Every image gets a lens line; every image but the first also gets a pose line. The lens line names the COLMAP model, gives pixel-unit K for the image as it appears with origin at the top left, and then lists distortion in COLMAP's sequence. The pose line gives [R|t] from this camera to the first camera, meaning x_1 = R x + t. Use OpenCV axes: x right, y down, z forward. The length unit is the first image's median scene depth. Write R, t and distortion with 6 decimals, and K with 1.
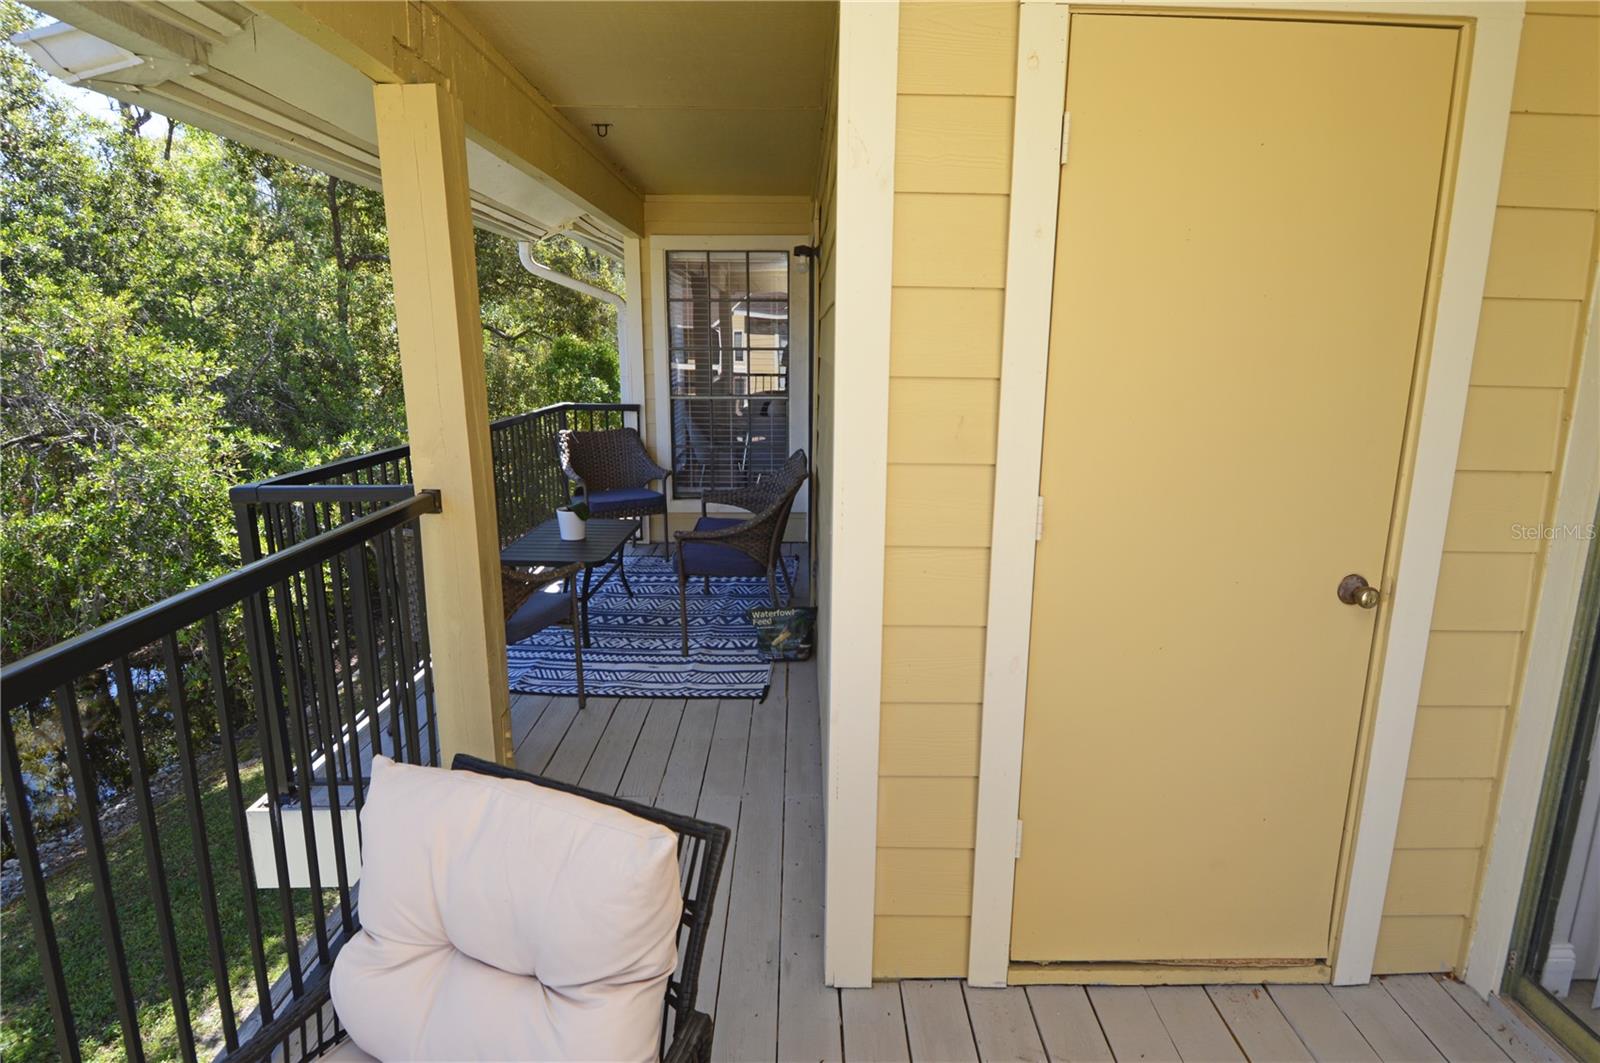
lens RADIAL K [[850.3, 0, 809.9], [0, 850.3, 525.3], [0, 0, 1]] dist [0.015920, -0.026497]
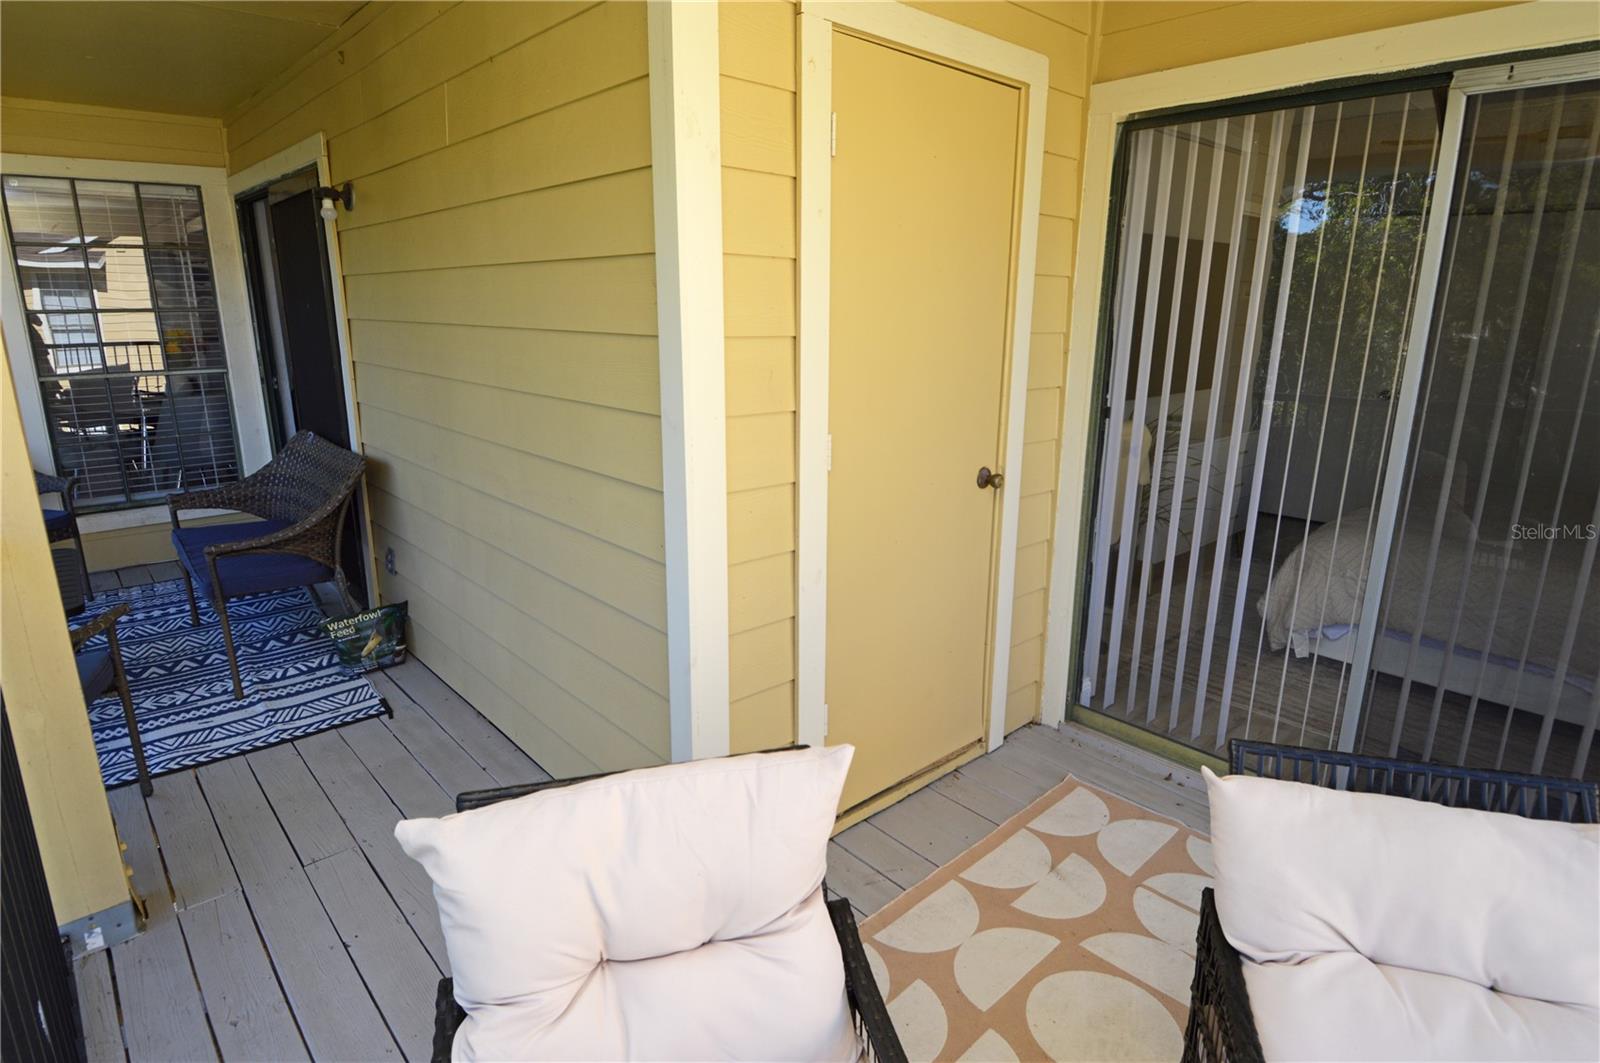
lens RADIAL K [[850.3, 0, 809.9], [0, 850.3, 525.3], [0, 0, 1]] dist [0.015920, -0.026497]
pose [[0.750058, -0.166787, 0.639996, -0.243193], [0.136767, 0.985878, 0.096640, -0.011753], [-0.647076, 0.015045, 0.762277, 0.043692]]
